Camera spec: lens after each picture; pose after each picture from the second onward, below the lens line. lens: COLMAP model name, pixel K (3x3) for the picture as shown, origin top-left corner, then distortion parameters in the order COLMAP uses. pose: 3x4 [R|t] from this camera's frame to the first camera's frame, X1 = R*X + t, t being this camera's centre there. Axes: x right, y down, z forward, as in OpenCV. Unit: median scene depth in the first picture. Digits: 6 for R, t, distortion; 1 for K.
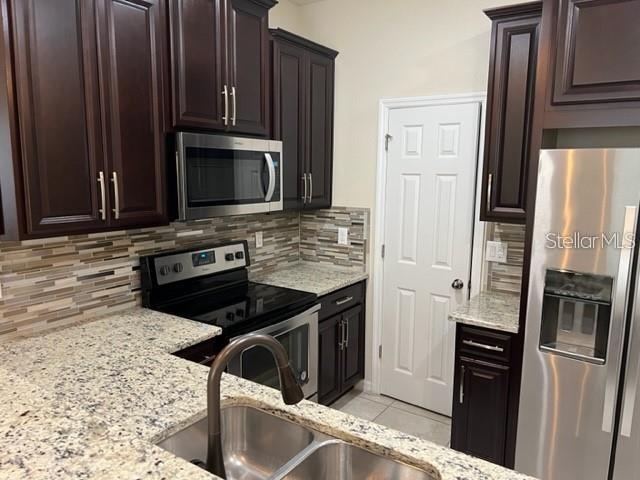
lens RADIAL K [[480.2, 0, 320.0], [0, 480.2, 240.0], [0, 0, 1]] dist [0.027710, -0.005266]
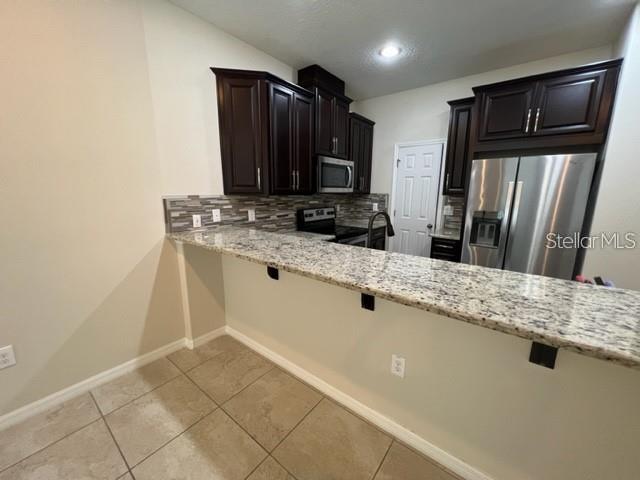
lens RADIAL K [[256.0, 0, 318.0], [0, 256.0, 237.9], [0, 0, 1]] dist [0.000317, 0.000068]
pose [[0.996906, 0.009686, -0.078004, -0.152037], [-0.006693, 0.999235, 0.038544, 0.113865], [0.078318, -0.037902, 0.996208, -0.250027]]
